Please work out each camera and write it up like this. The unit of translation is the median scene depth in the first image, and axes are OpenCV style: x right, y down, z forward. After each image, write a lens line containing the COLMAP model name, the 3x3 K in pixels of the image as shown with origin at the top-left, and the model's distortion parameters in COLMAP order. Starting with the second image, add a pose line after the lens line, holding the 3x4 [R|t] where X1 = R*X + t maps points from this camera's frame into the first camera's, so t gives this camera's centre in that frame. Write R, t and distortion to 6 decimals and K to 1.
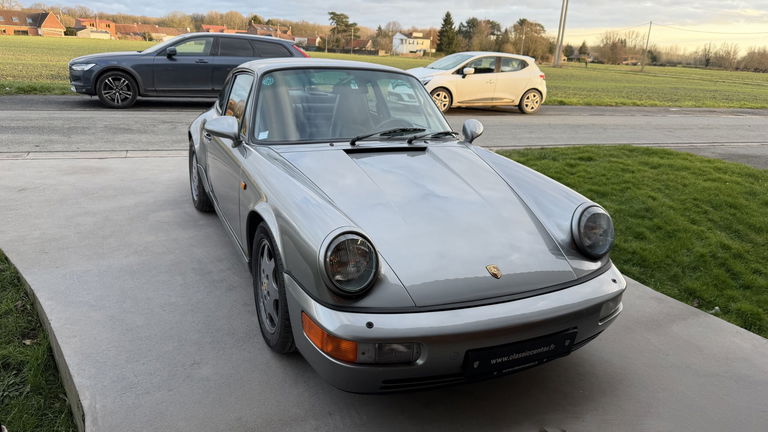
lens RADIAL K [[538.1, 0, 383.6], [0, 538.1, 216.8], [0, 0, 1]] dist [0.052993, -0.072890]
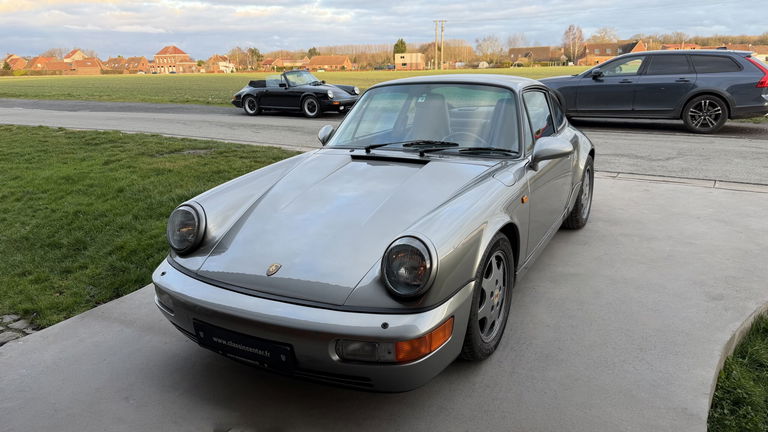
lens RADIAL K [[538.1, 0, 388.6], [0, 538.1, 212.9], [0, 0, 1]] dist [0.052993, -0.072890]
pose [[0.573170, 0.152138, -0.805190, 0.246278], [-0.191063, 0.980343, 0.049225, -0.021337], [0.796851, 0.125627, 0.590971, 0.115446]]
